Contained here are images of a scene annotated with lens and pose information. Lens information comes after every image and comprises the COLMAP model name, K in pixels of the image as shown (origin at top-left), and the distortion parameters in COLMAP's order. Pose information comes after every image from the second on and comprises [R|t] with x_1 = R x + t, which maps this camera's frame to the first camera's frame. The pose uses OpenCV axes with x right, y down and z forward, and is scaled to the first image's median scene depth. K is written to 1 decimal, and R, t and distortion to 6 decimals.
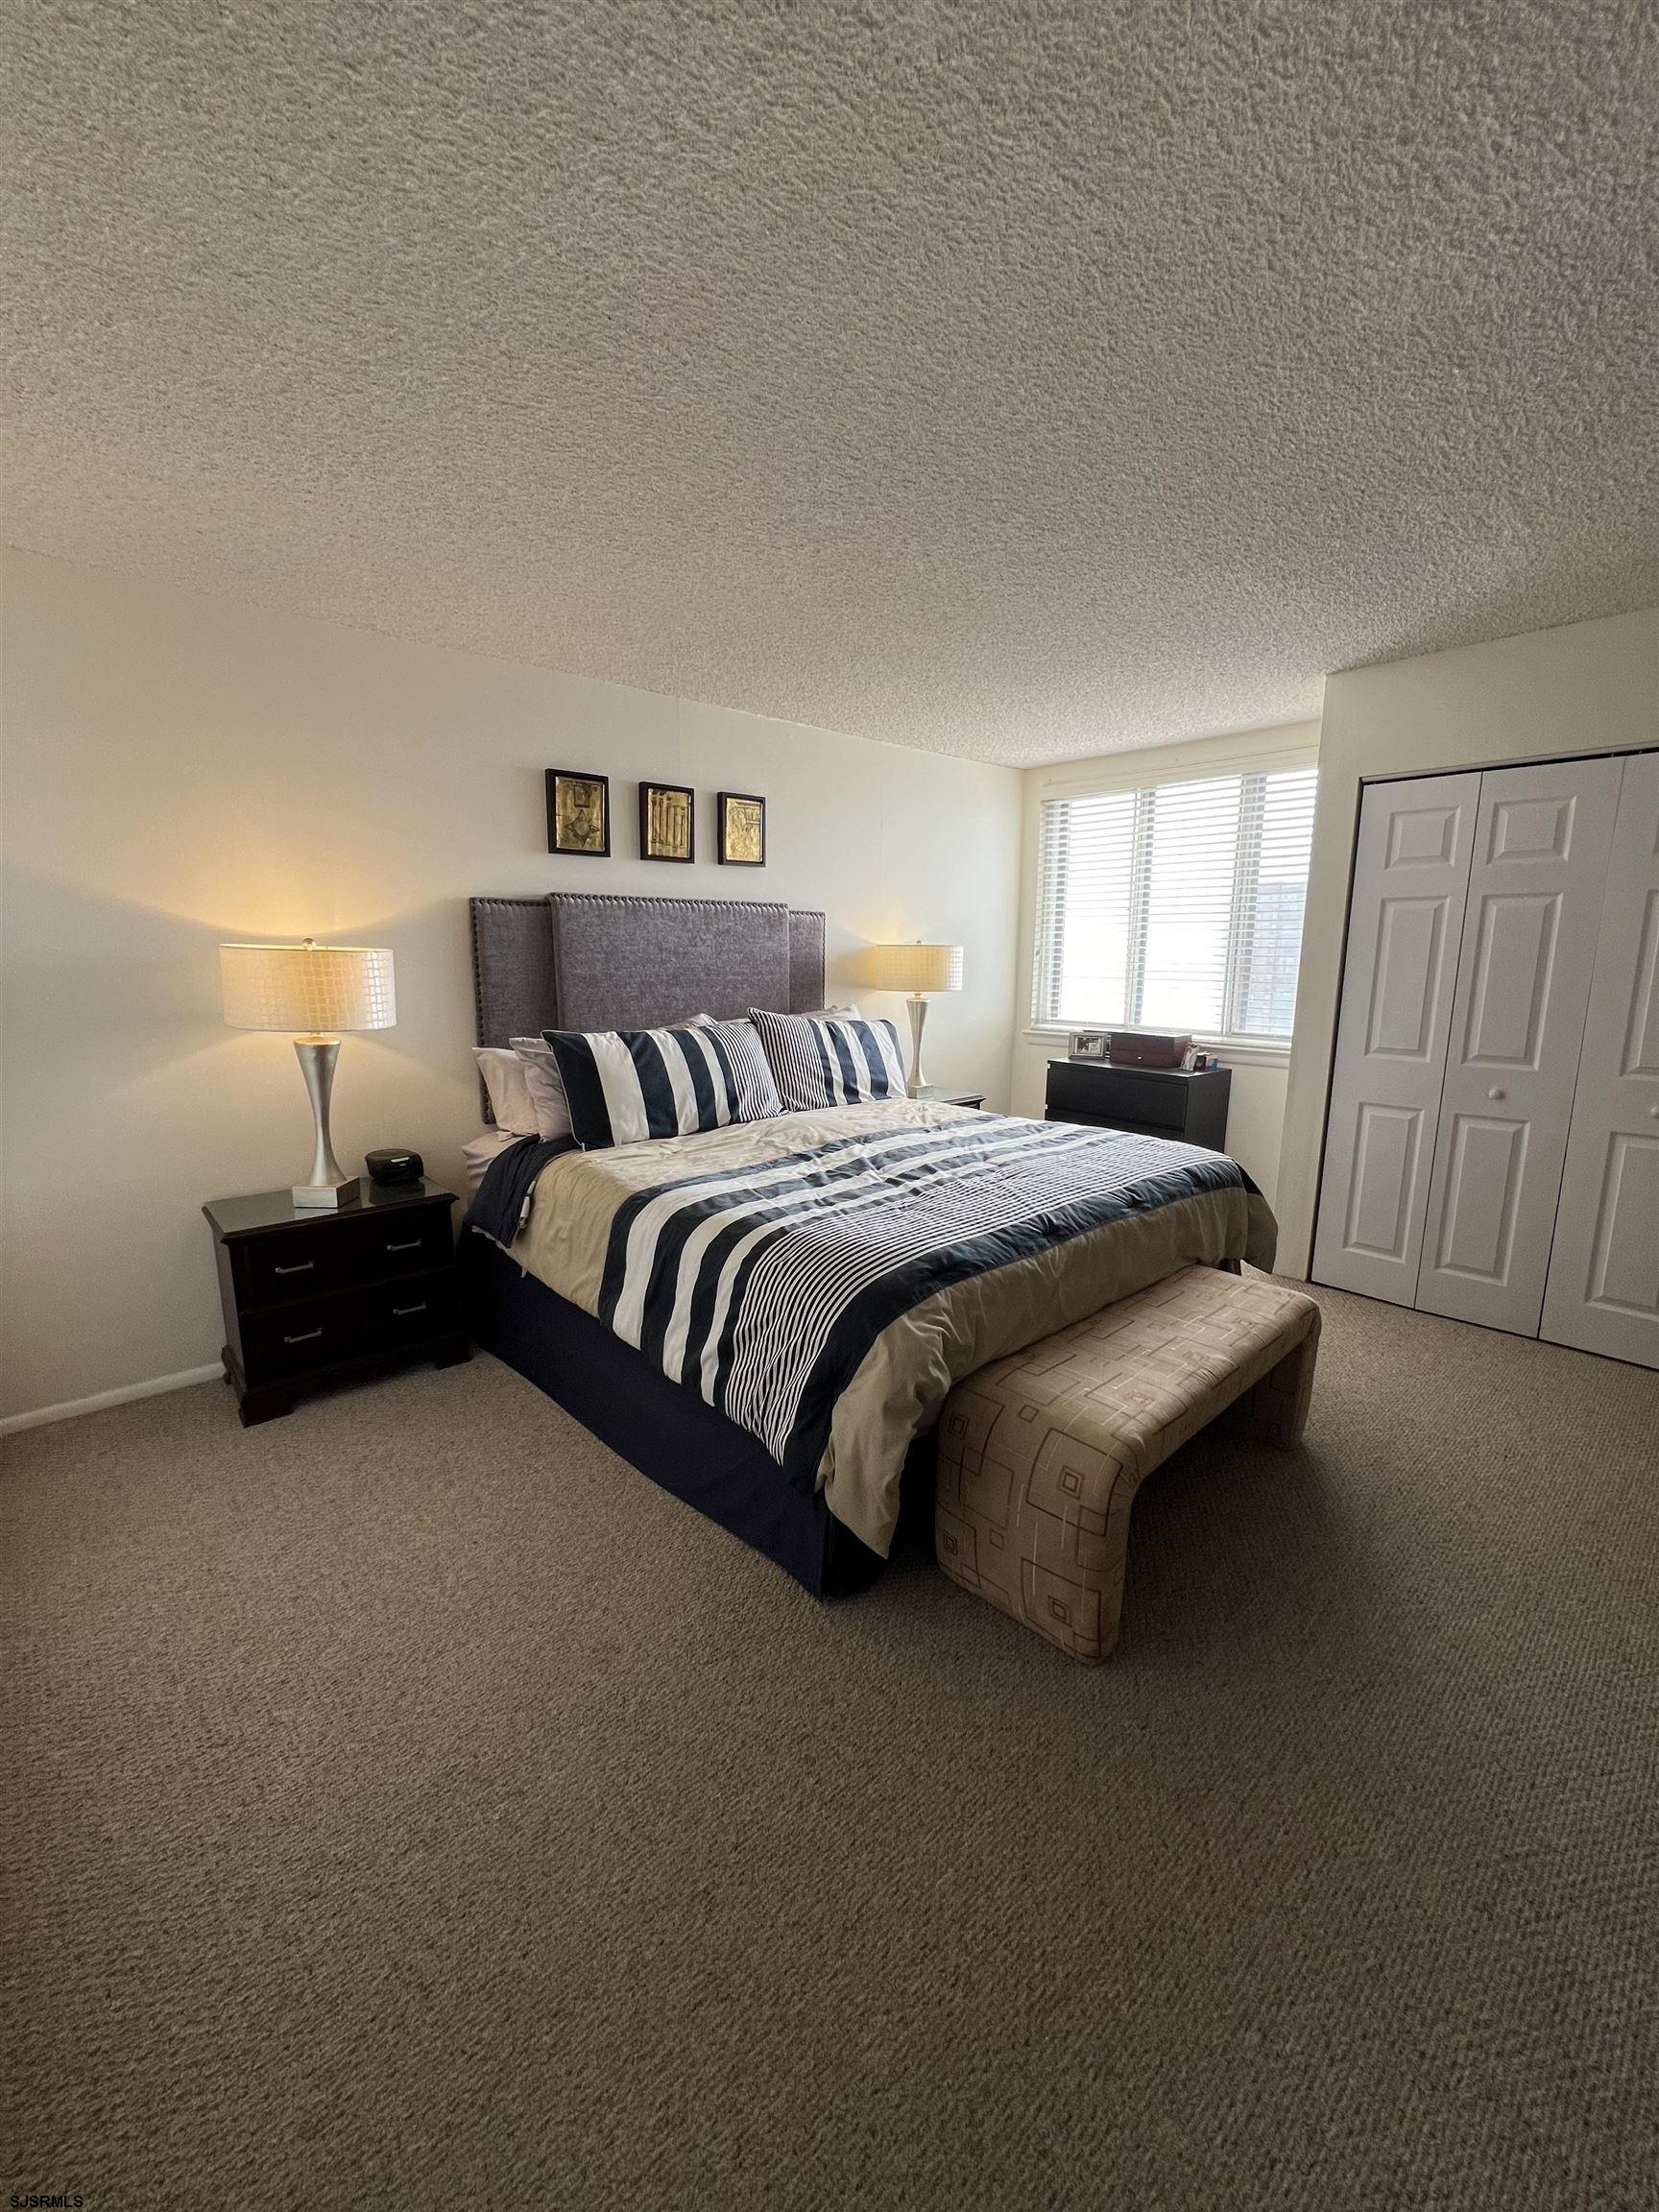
lens RADIAL K [[880.2, 0, 835.9], [0, 880.2, 1106.0], [0, 0, 1]] dist [-0.003393, 0.000032]
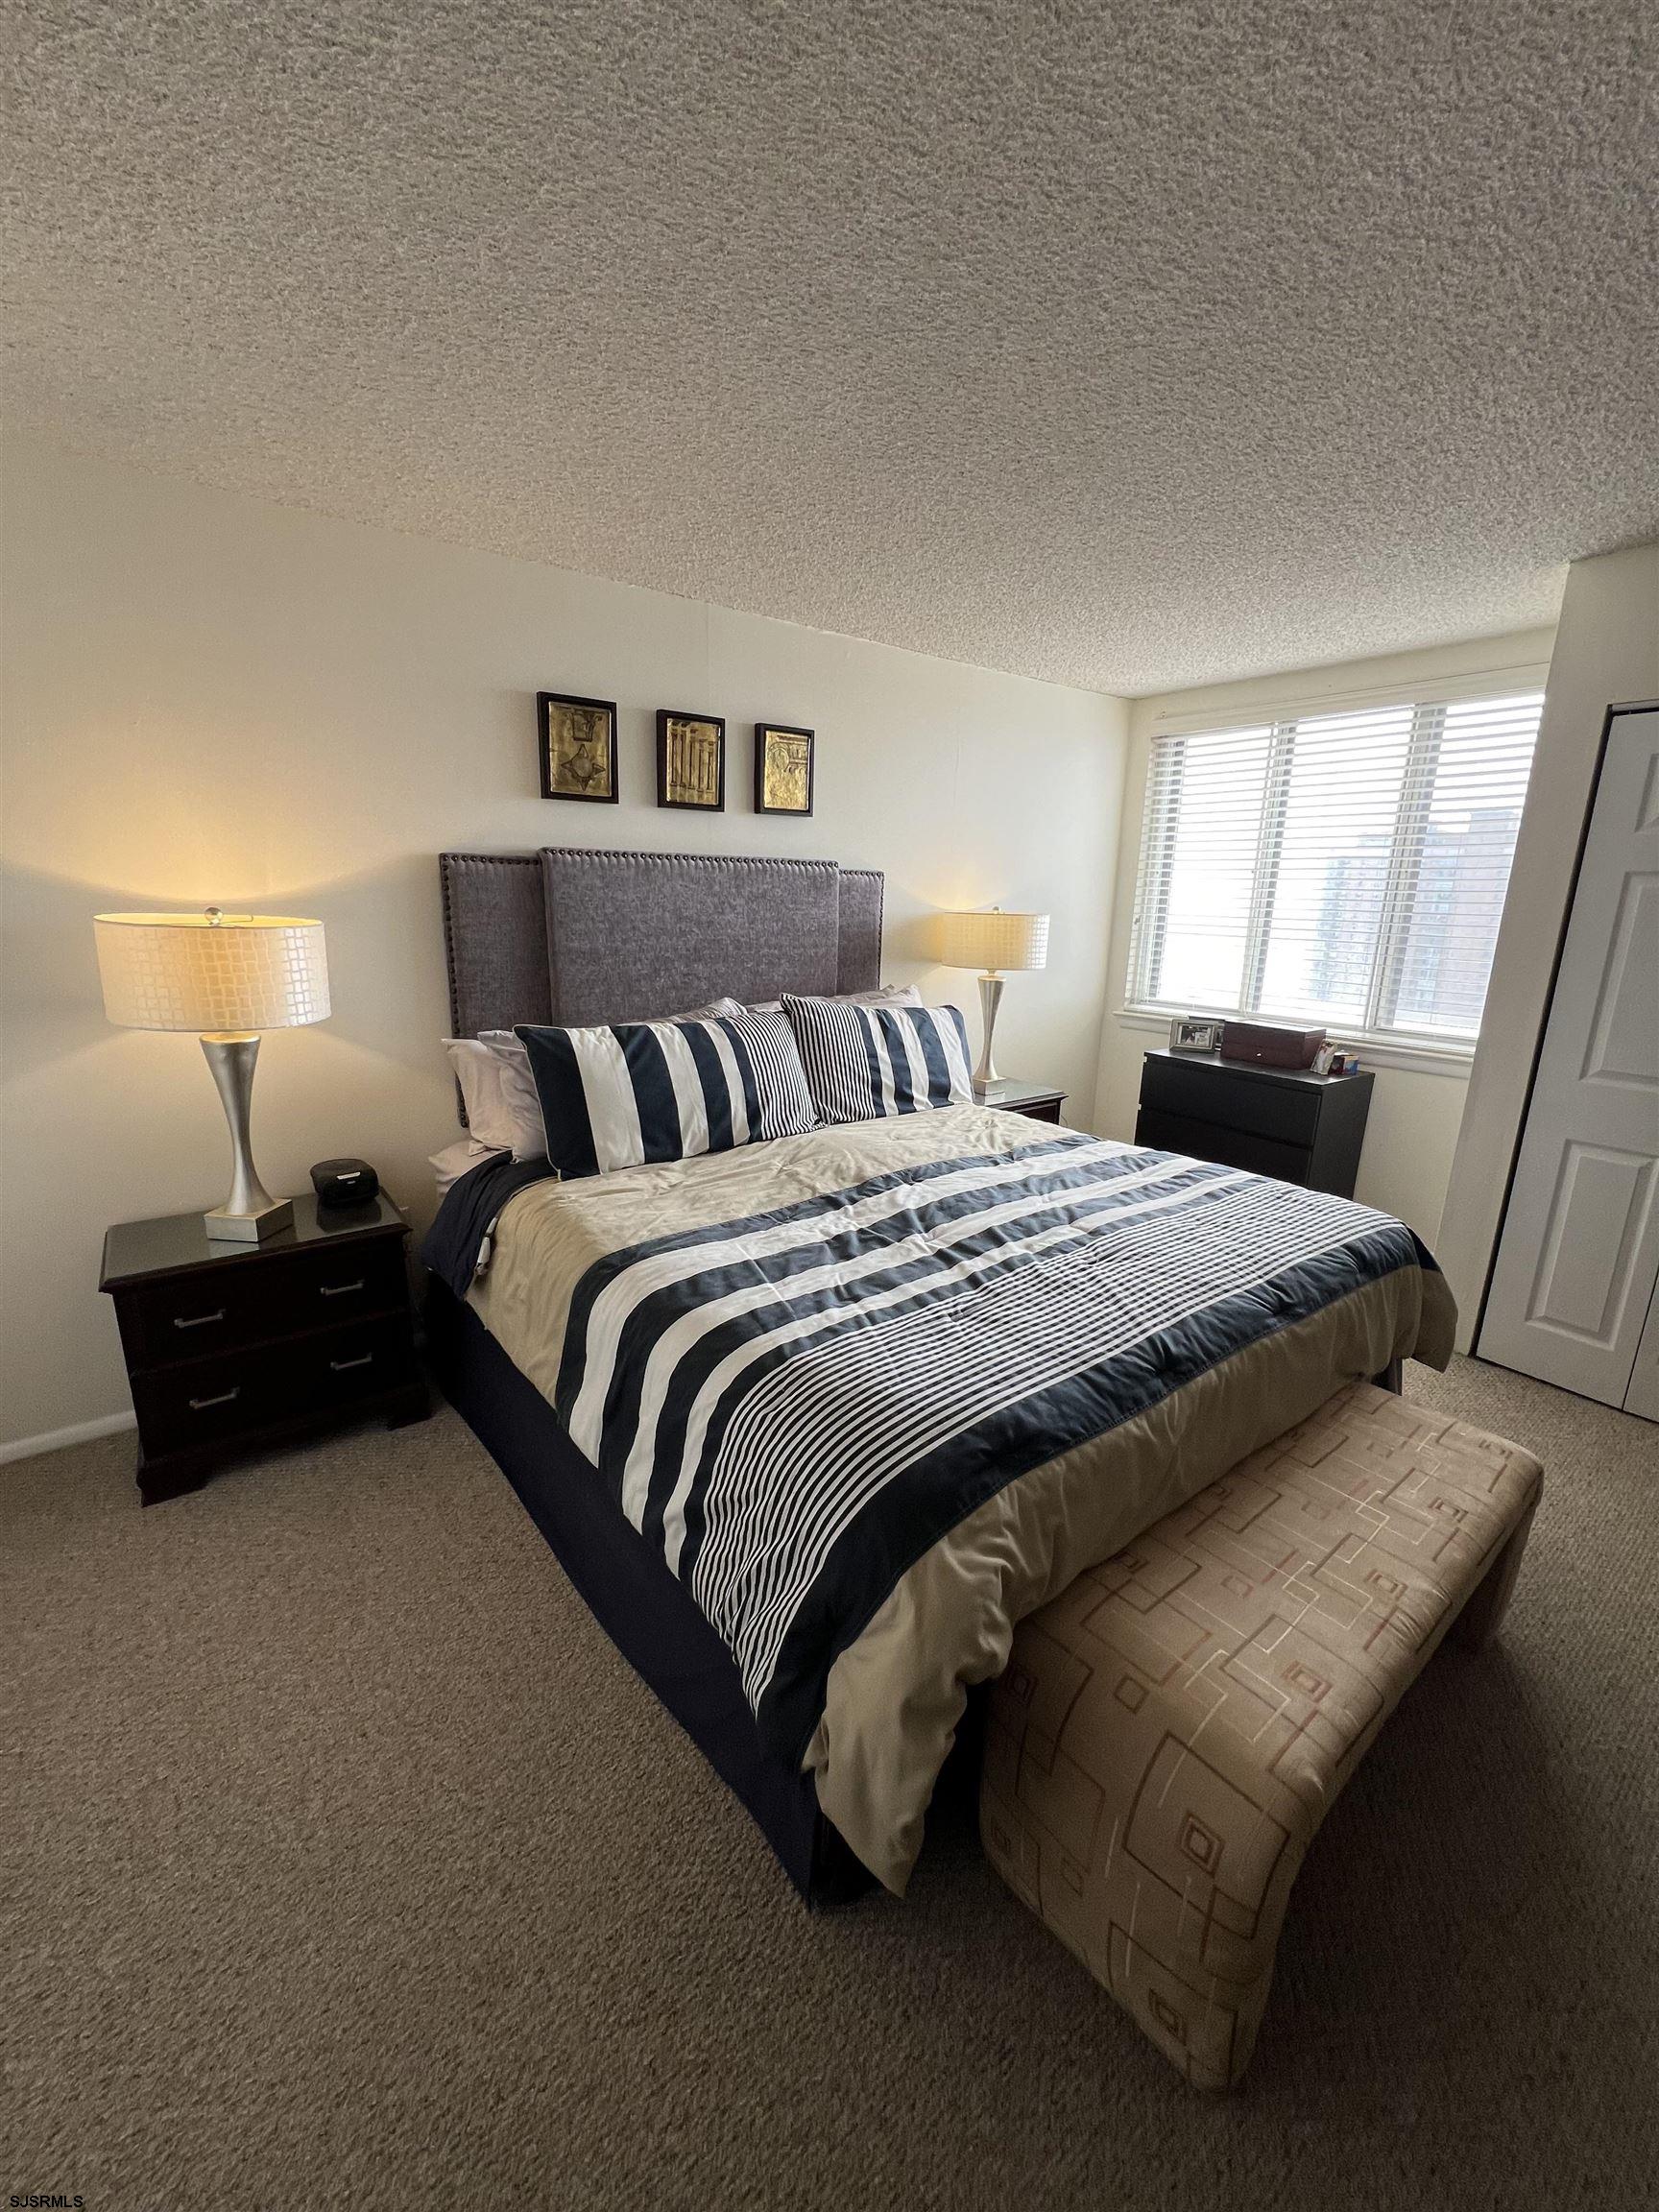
lens RADIAL K [[880.2, 0, 835.2], [0, 880.2, 1105.1], [0, 0, 1]] dist [-0.003393, 0.000032]
pose [[0.996255, 0.036802, -0.078241, 0.021838], [-0.032067, 0.997626, 0.060936, -0.070025], [0.080297, -0.058199, 0.995070, 0.218287]]
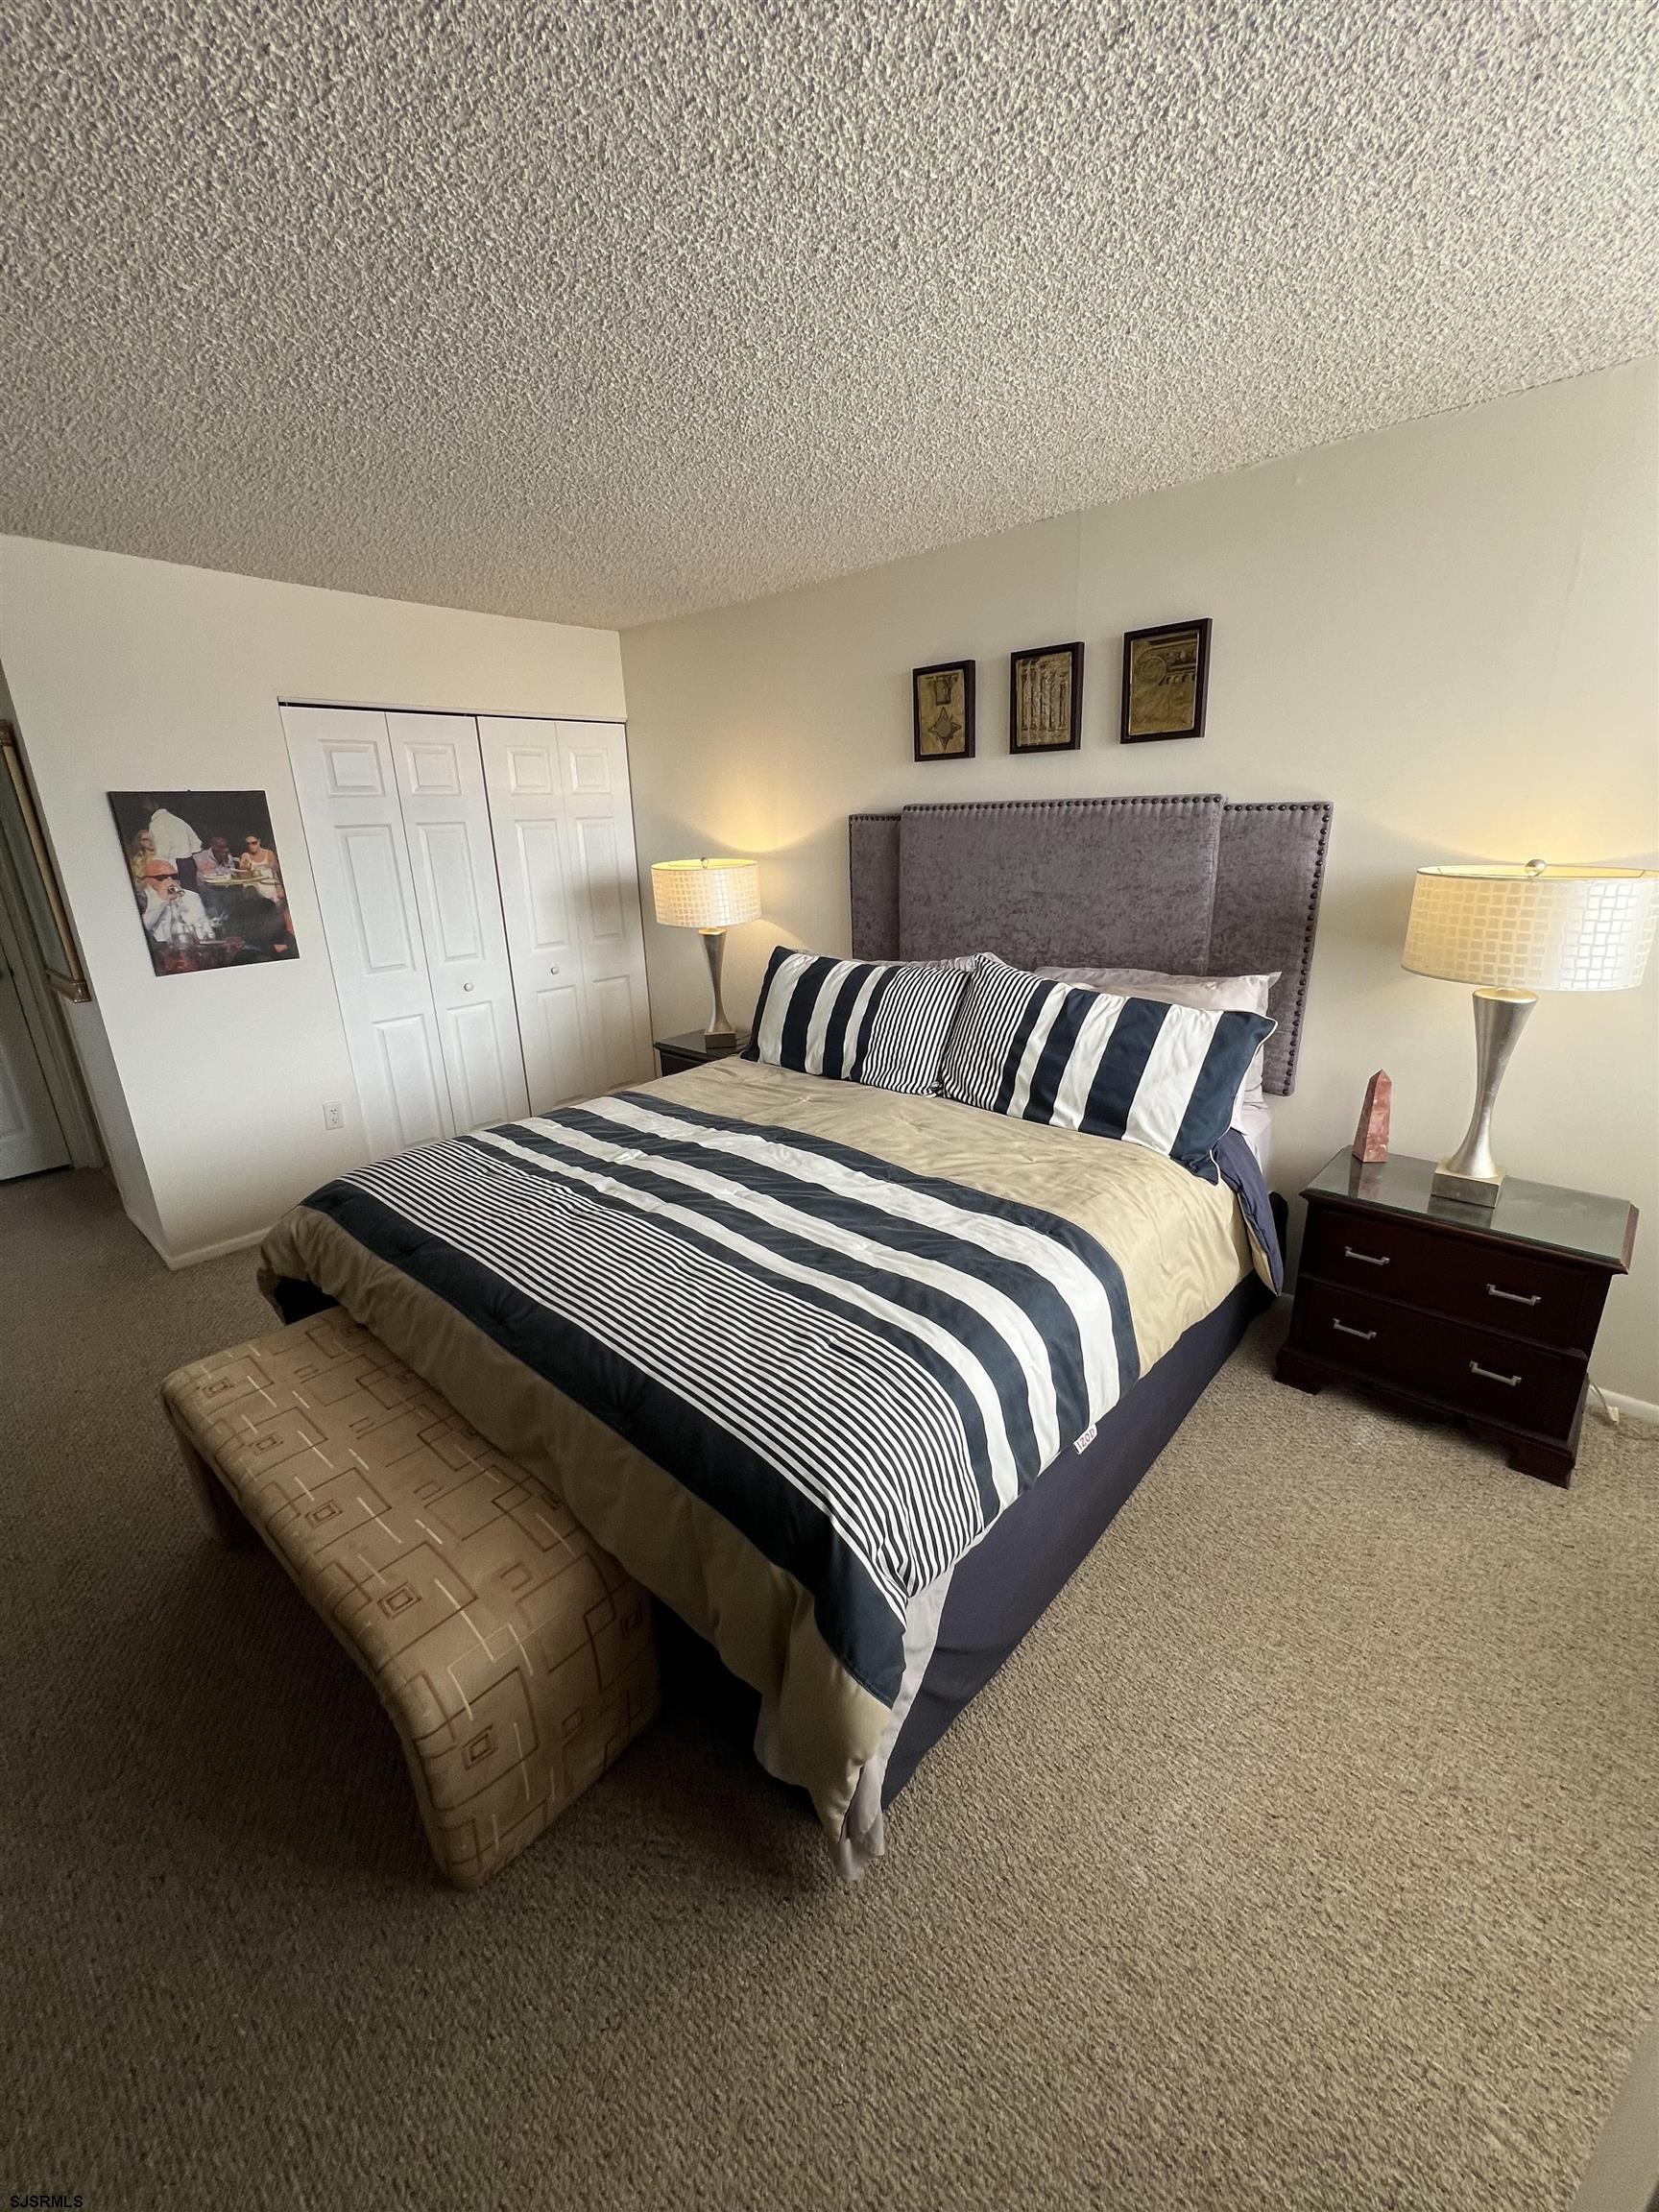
lens RADIAL K [[880.2, 0, 831.9], [0, 880.2, 1091.9], [0, 0, 1]] dist [-0.003393, 0.000032]
pose [[0.099581, 0.279427, -0.954989, 0.754124], [-0.164306, 0.951202, 0.261186, -0.204297], [0.981370, 0.130902, 0.140633, 0.927218]]
